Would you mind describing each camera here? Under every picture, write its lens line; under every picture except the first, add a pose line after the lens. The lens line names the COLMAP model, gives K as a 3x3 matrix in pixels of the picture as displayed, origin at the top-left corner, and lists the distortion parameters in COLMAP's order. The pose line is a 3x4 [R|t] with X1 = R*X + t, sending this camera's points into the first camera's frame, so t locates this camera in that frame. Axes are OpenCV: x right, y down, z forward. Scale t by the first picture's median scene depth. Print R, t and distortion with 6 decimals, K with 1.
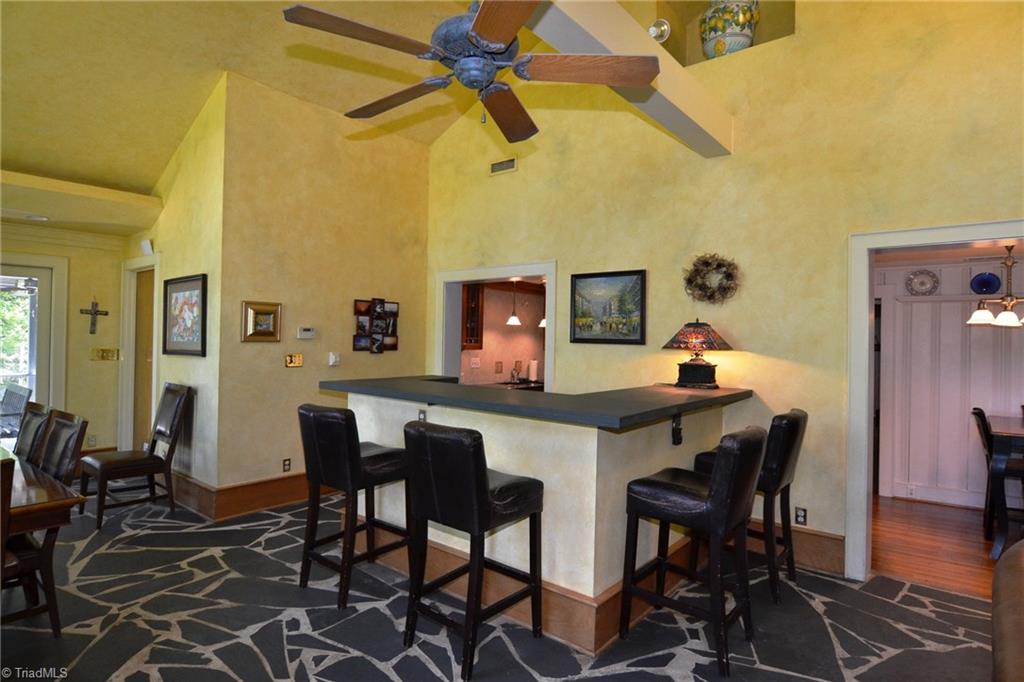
lens RADIAL K [[558.3, 0, 505.4], [0, 558.3, 334.7], [0, 0, 1]] dist [-0.004888, -0.011816]
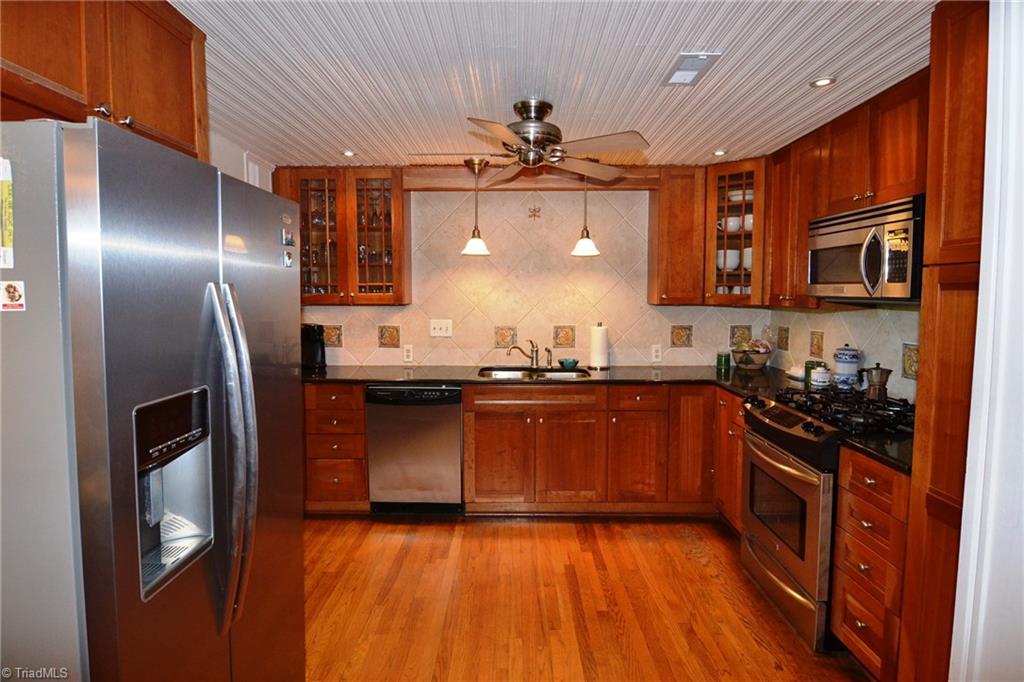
lens RADIAL K [[558.3, 0, 505.4], [0, 558.3, 334.7], [0, 0, 1]] dist [-0.004888, -0.011816]
pose [[0.629506, 0.041312, -0.775897, 0.404711], [0.013679, 0.997842, 0.064227, 0.021504], [0.776875, -0.051045, 0.627582, 0.658708]]
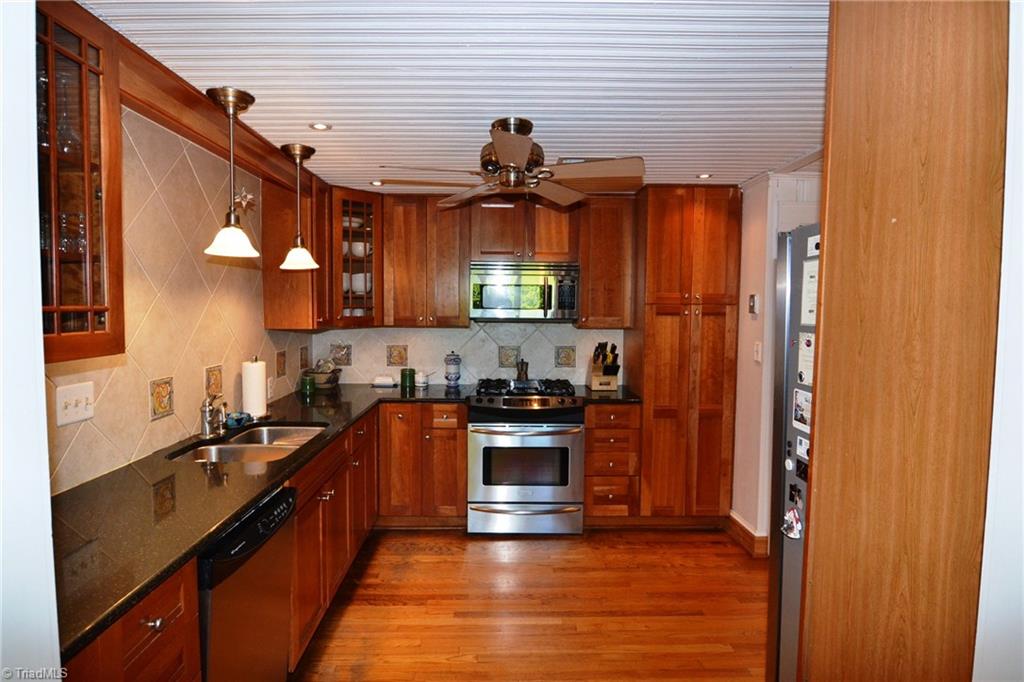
lens RADIAL K [[558.3, 0, 505.4], [0, 558.3, 334.7], [0, 0, 1]] dist [-0.004888, -0.011816]
pose [[0.758919, -0.046863, 0.649496, -0.065427], [0.004853, 0.997786, 0.066322, 0.004446], [-0.651167, -0.047181, 0.757467, 0.645729]]
